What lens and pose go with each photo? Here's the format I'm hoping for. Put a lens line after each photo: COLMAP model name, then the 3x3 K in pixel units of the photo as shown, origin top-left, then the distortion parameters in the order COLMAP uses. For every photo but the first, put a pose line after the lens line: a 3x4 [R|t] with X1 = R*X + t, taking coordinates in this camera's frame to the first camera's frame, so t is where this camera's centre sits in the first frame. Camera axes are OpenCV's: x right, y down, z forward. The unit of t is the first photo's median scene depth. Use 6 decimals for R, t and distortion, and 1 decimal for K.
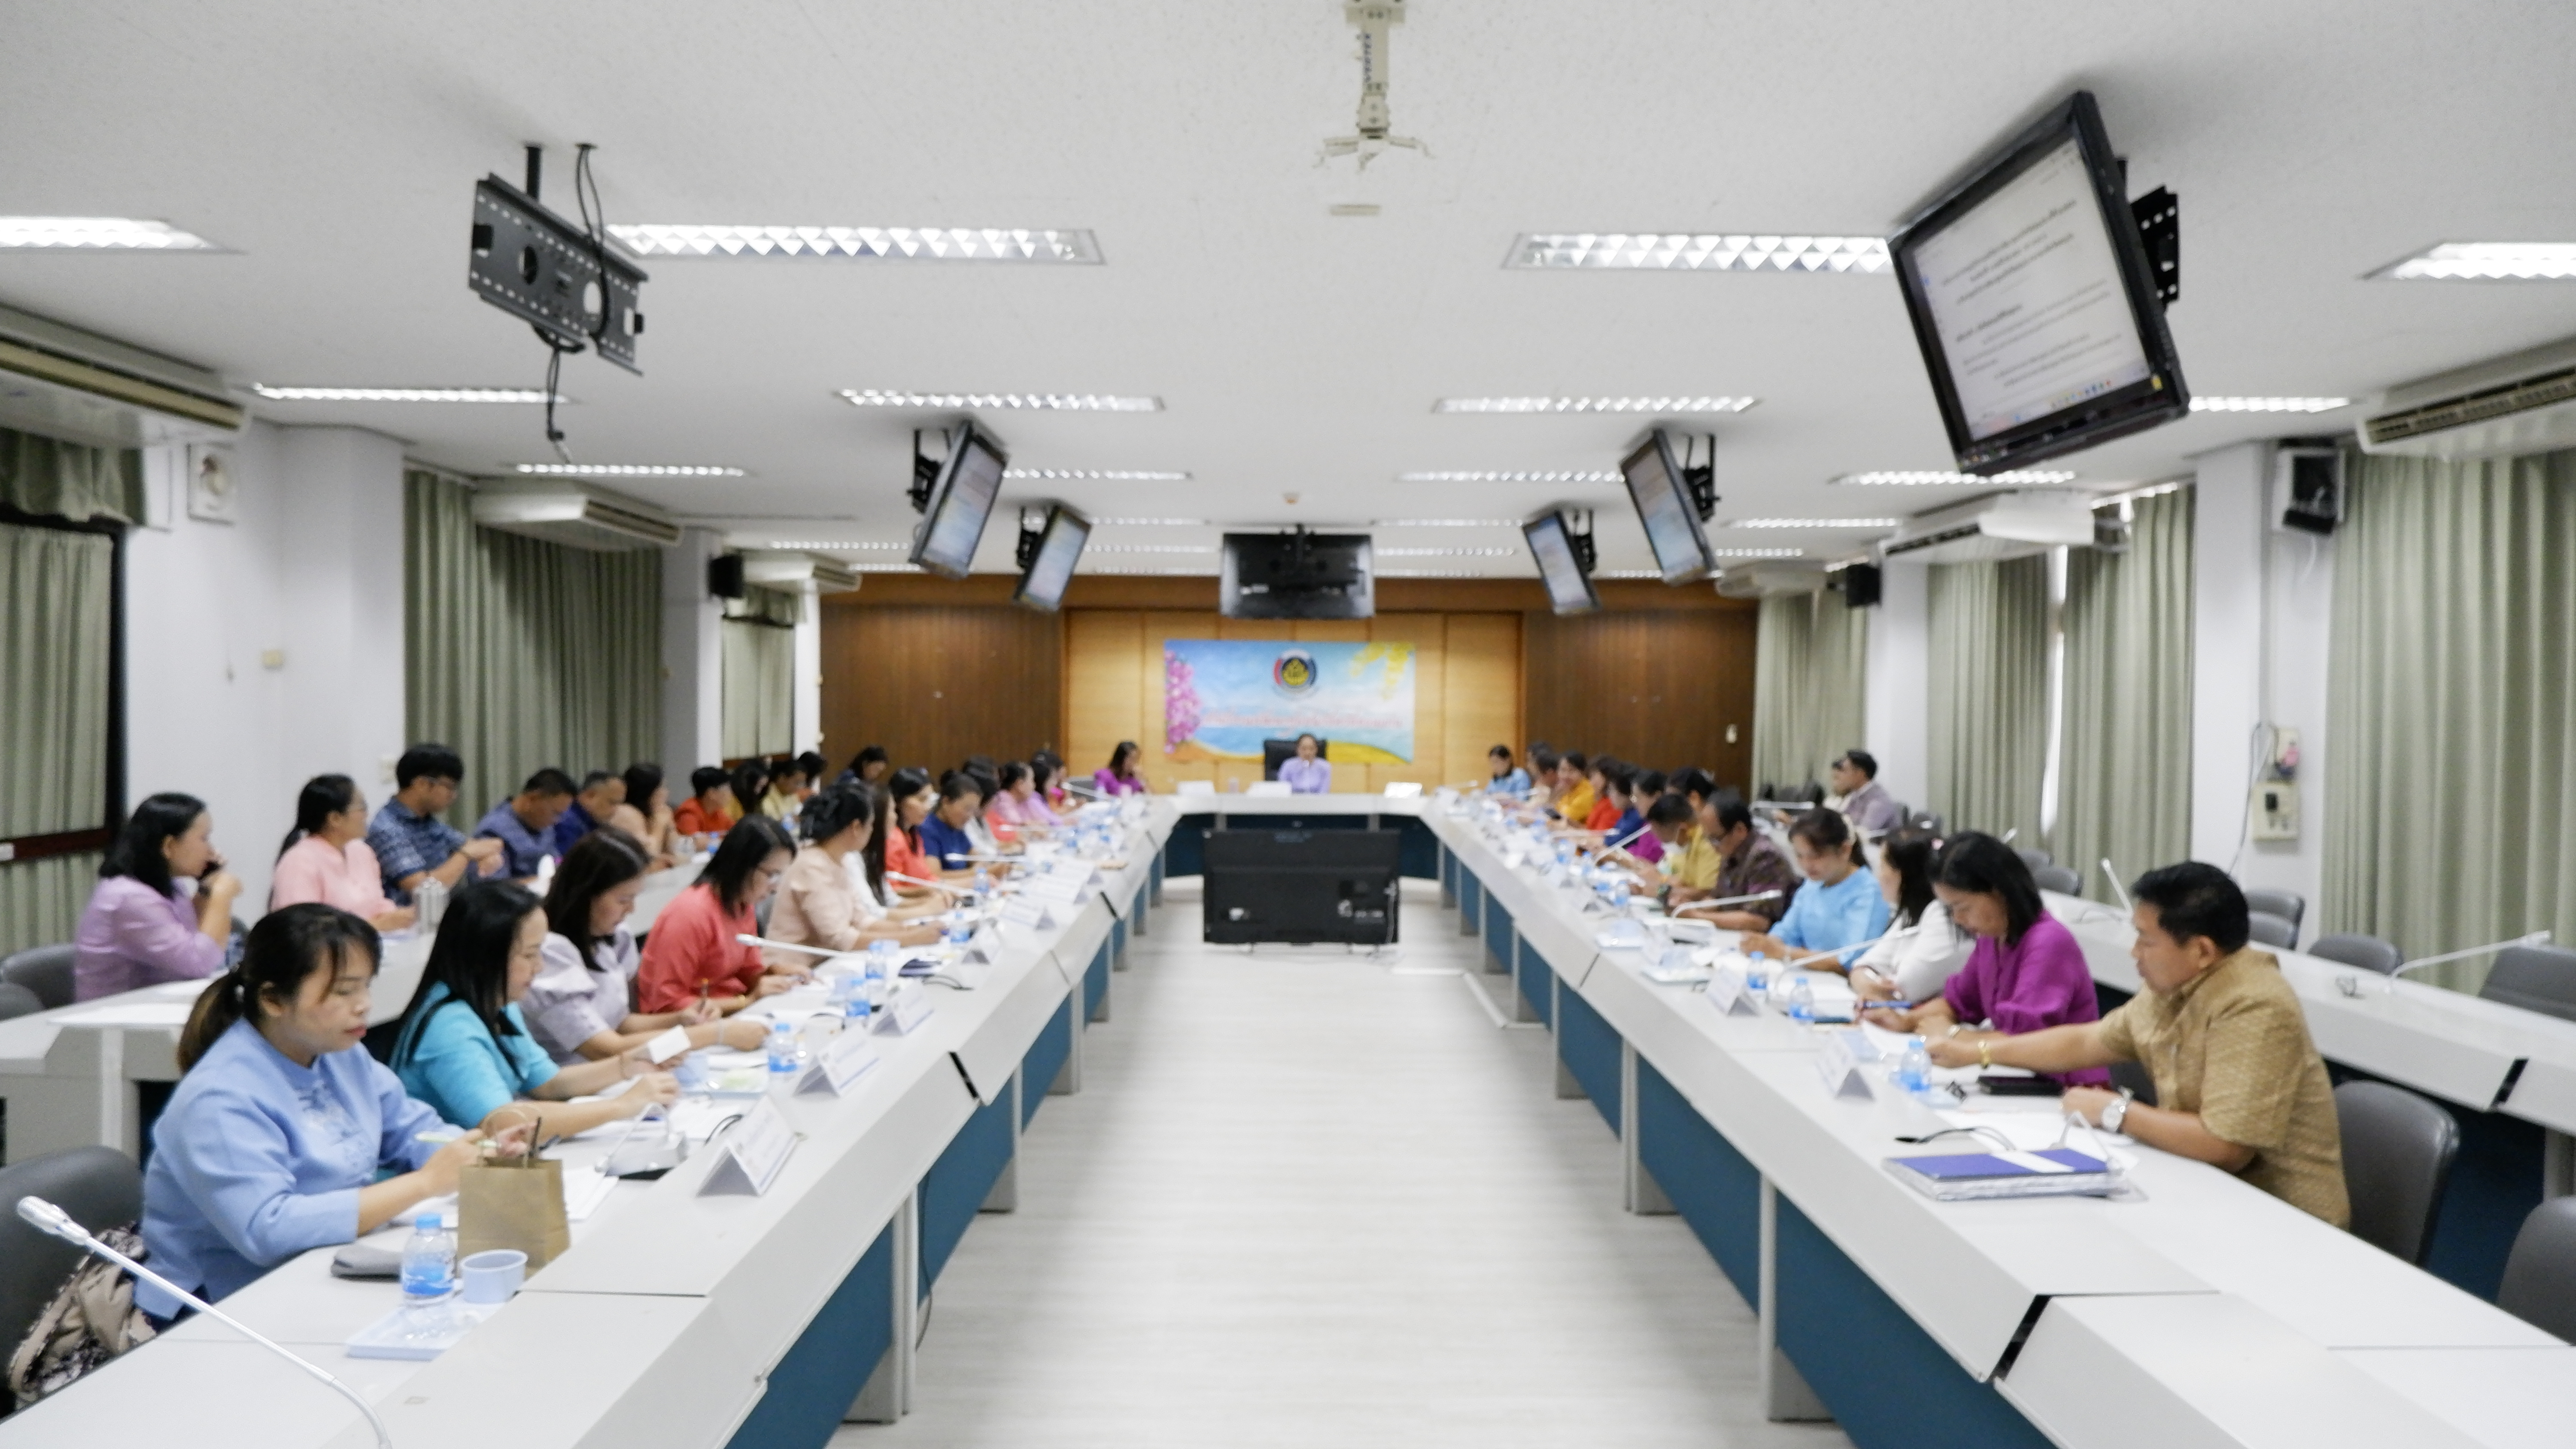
lens RADIAL K [[1692.0, 0, 1297.0], [0, 1692.0, 721.9], [0, 0, 1]] dist [-0.016062, -0.000407]
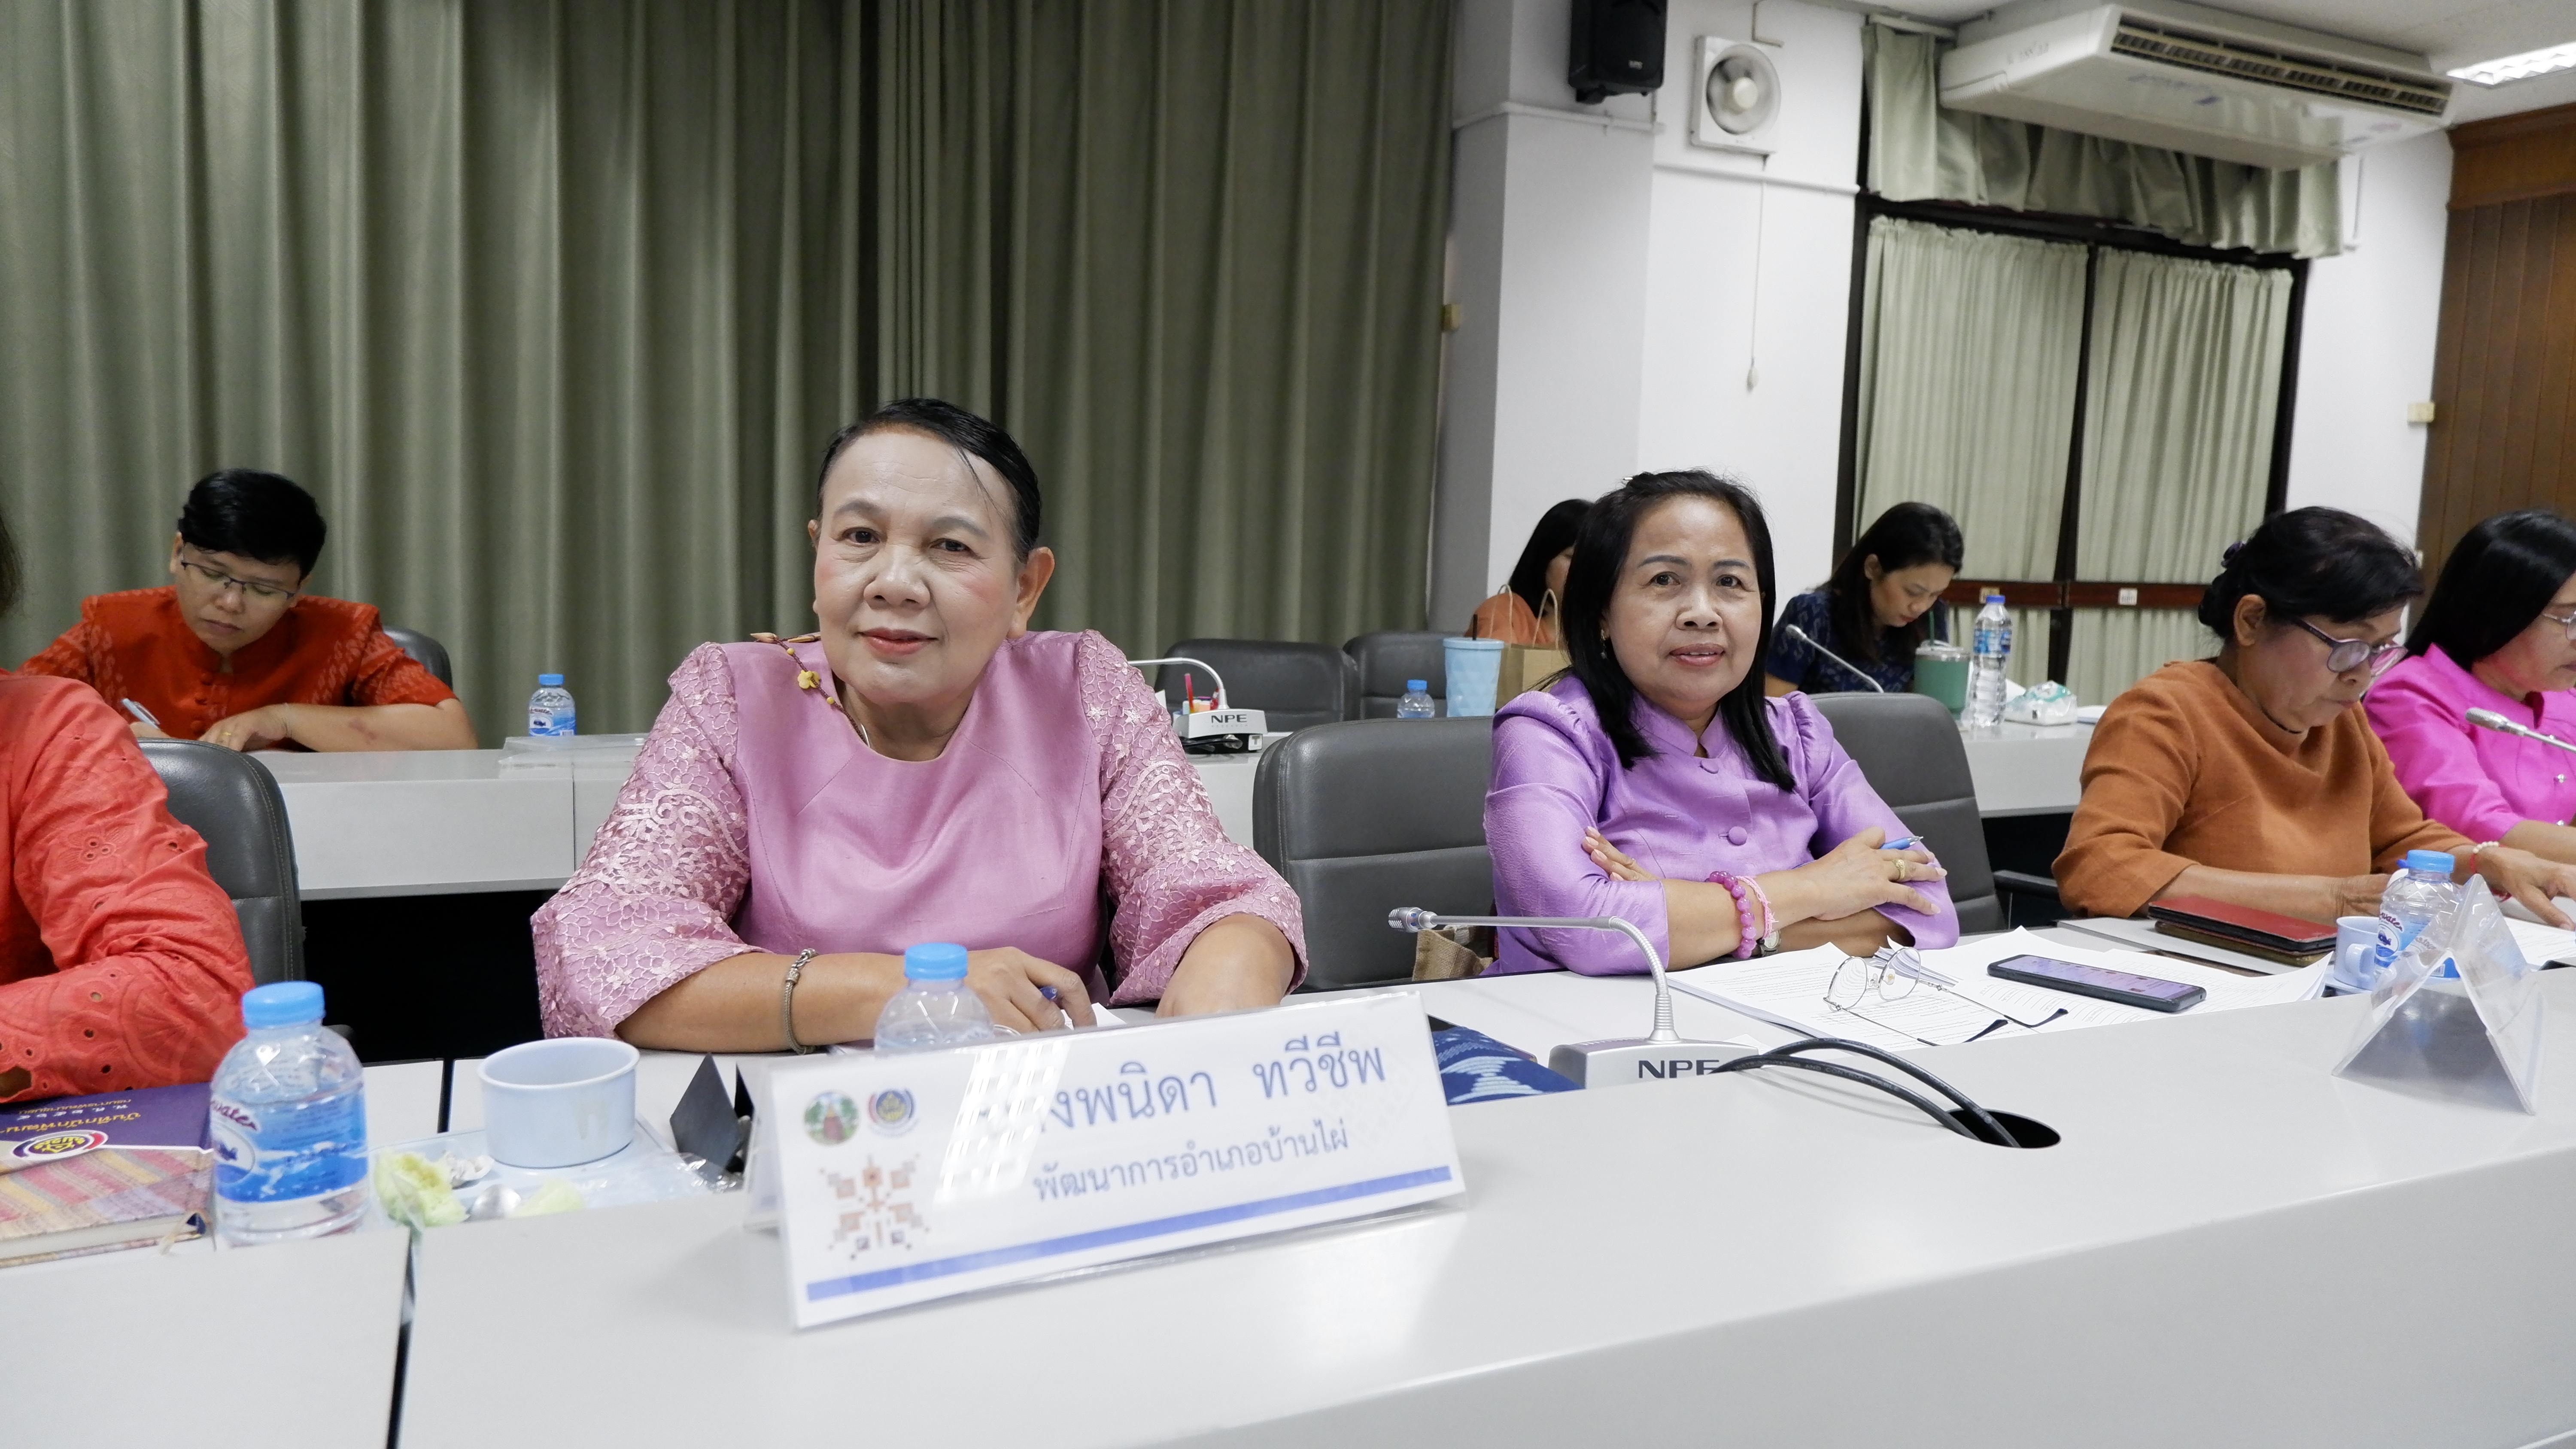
lens RADIAL K [[1680.9, 0, 1297.1], [0, 1680.9, 709.0], [0, 0, 1]] dist [0.007095, -0.008136]
pose [[0.397027, 0.103025, -0.912006, -0.048833], [-0.043471, 0.994675, 0.093440, 0.036750], [0.916777, 0.002548, 0.399392, 1.222709]]
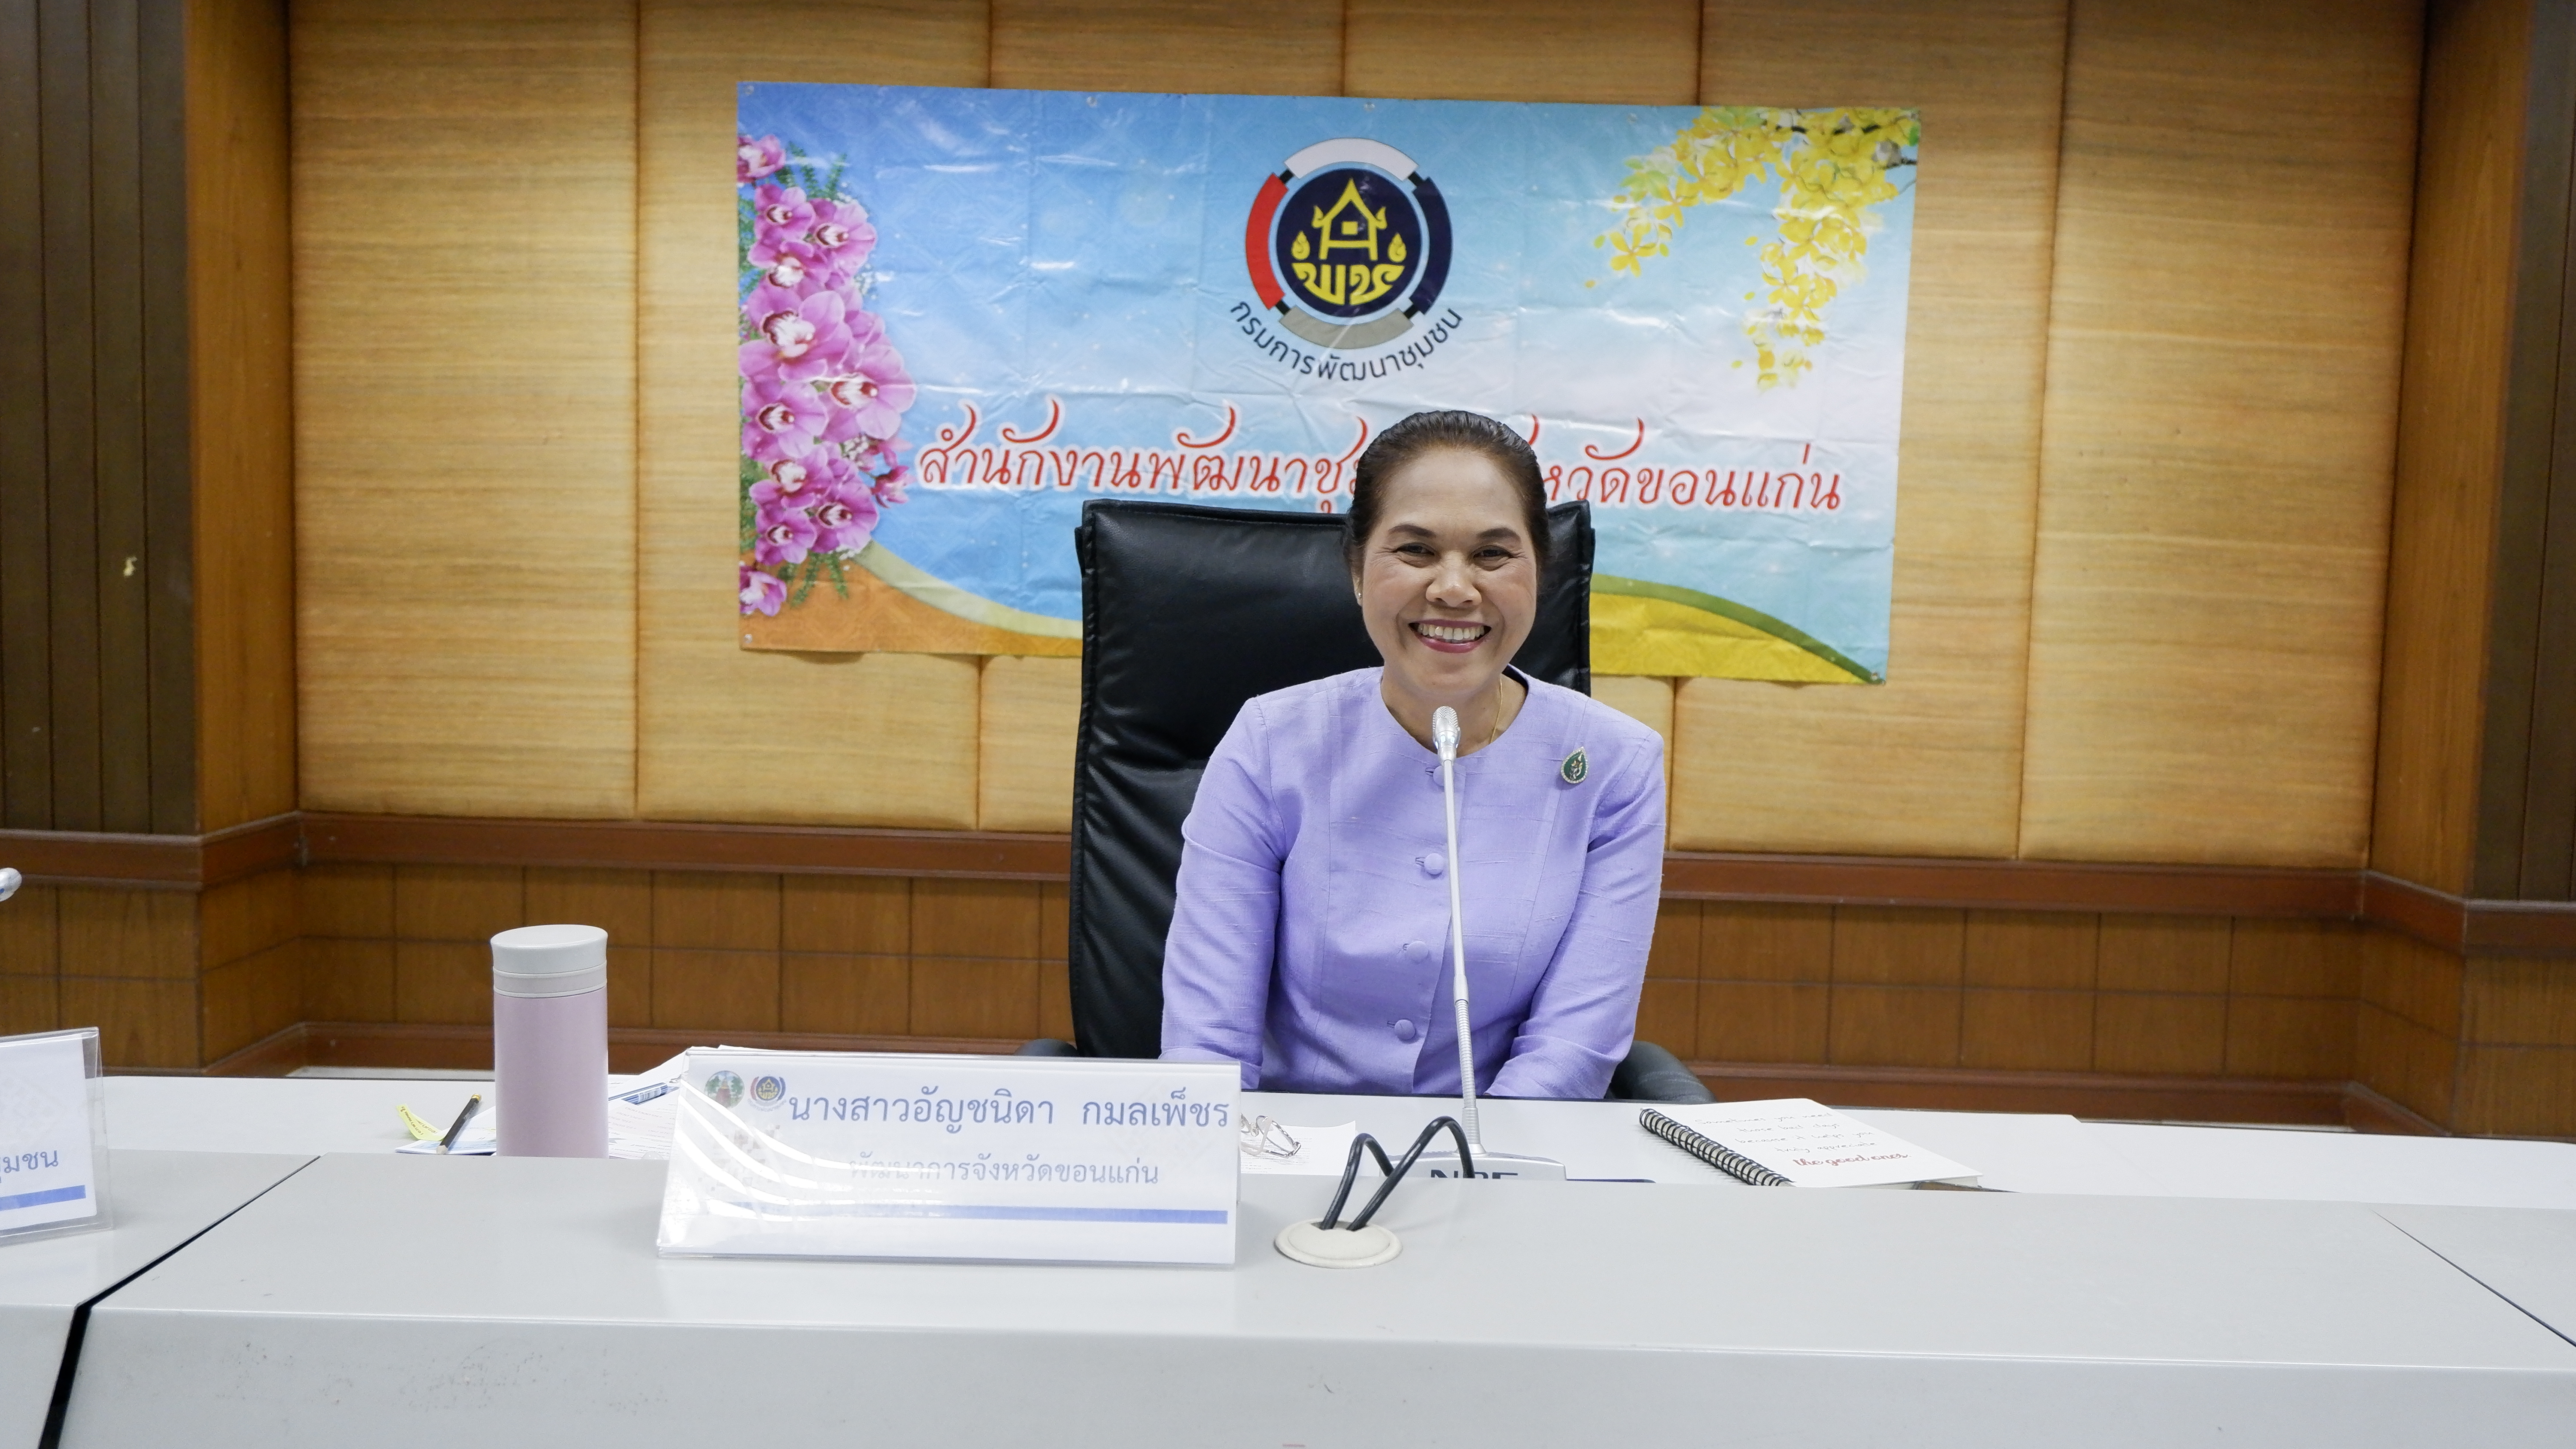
lens RADIAL K [[2082.8, 0, 1285.6], [0, 2082.8, 719.2], [0, 0, 1]] dist [0.004054, -0.020390]
pose [[0.999712, 0.016753, -0.017160, -0.007147], [-0.015545, 0.997547, 0.068248, 0.025942], [0.018261, -0.067962, 0.997521, 1.522500]]
